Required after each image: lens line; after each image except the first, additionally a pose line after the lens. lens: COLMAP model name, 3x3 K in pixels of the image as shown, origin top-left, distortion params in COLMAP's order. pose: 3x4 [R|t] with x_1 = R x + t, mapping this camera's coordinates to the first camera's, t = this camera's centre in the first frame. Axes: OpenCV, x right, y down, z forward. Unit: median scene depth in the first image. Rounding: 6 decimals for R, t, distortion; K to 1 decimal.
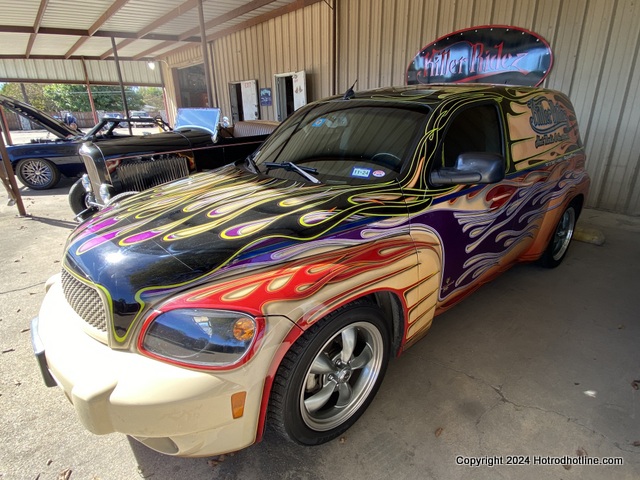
lens RADIAL K [[363.0, 0, 317.1], [0, 363.0, 248.5], [0, 0, 1]] dist [0.001833, -0.001128]
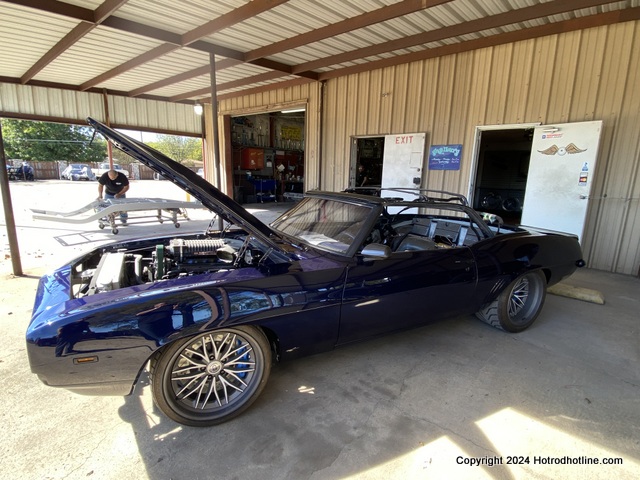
lens RADIAL K [[339.0, 0, 320.0], [0, 339.0, 240.0], [0, 0, 1]] dist [0.047150, -0.039340]
pose [[0.986585, 0.005926, 0.163141, -0.337831], [0.020221, 0.987209, -0.158146, -0.125628], [-0.161992, 0.159323, 0.973845, 0.325902]]
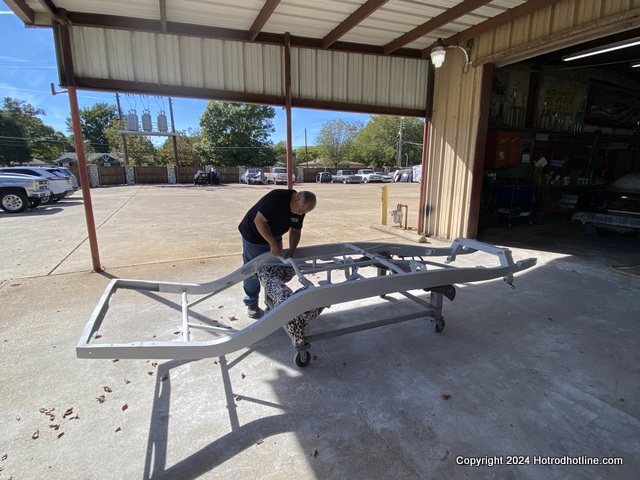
lens RADIAL K [[339.0, 0, 320.0], [0, 339.0, 240.0], [0, 0, 1]] dist [0.047150, -0.039340]
pose [[0.966144, 0.063669, -0.250022, -0.498133], [-0.100656, 0.985297, -0.138051, -0.256788], [0.237557, 0.158544, 0.958348, 0.675762]]
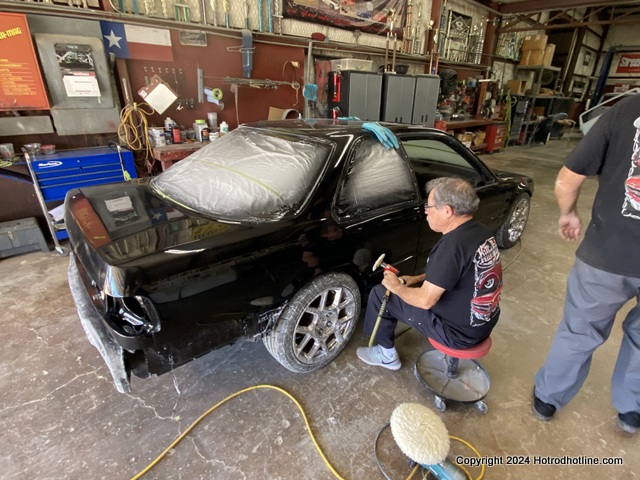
lens RADIAL K [[339.0, 0, 320.0], [0, 339.0, 240.0], [0, 0, 1]] dist [0.047150, -0.039340]
pose [[0.998799, -0.004613, 0.048776, -0.173610], [0.002458, 0.999022, 0.044154, -0.402435], [-0.048932, -0.043981, 0.997833, 1.021546]]
